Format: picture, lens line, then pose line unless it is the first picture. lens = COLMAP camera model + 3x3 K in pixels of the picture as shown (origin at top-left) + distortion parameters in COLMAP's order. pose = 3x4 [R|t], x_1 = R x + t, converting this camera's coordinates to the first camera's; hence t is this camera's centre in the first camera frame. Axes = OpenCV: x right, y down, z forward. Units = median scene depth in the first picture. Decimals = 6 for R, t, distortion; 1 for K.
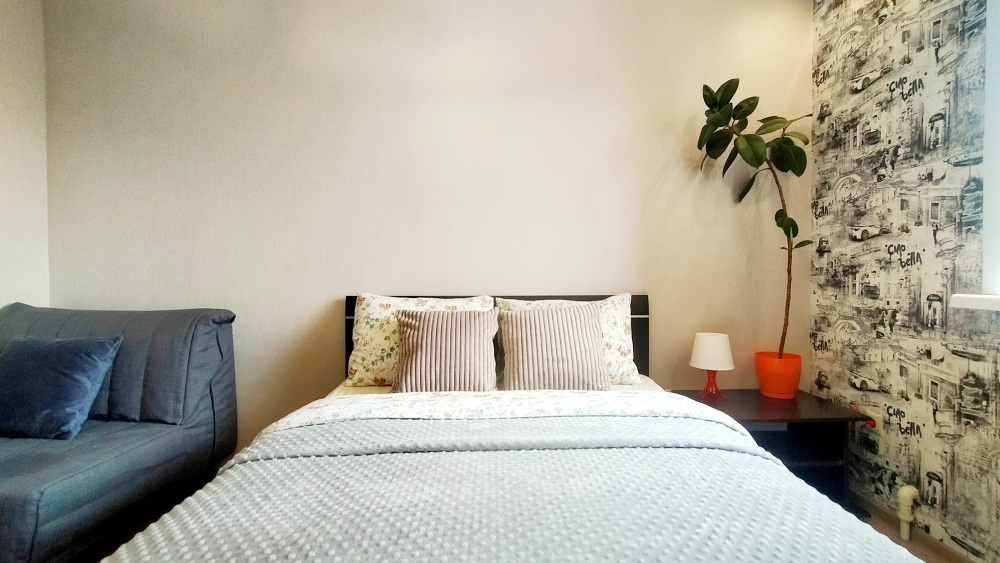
lens RADIAL K [[472.6, 0, 501.2], [0, 472.6, 279.7], [0, 0, 1]] dist [0.004065, 0.004965]
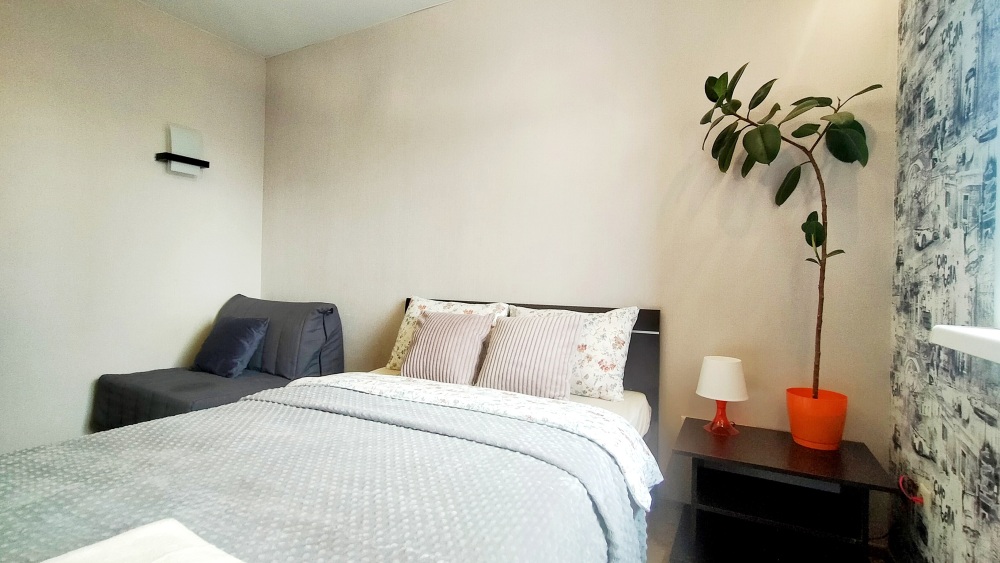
lens RADIAL K [[472.6, 0, 500.5], [0, 472.6, 282.9], [0, 0, 1]] dist [0.004065, 0.004965]
pose [[0.869405, 0.024465, -0.493494, 0.575061], [-0.032750, 0.999430, -0.008150, -0.003709], [0.493014, 0.023247, 0.869711, 0.044528]]
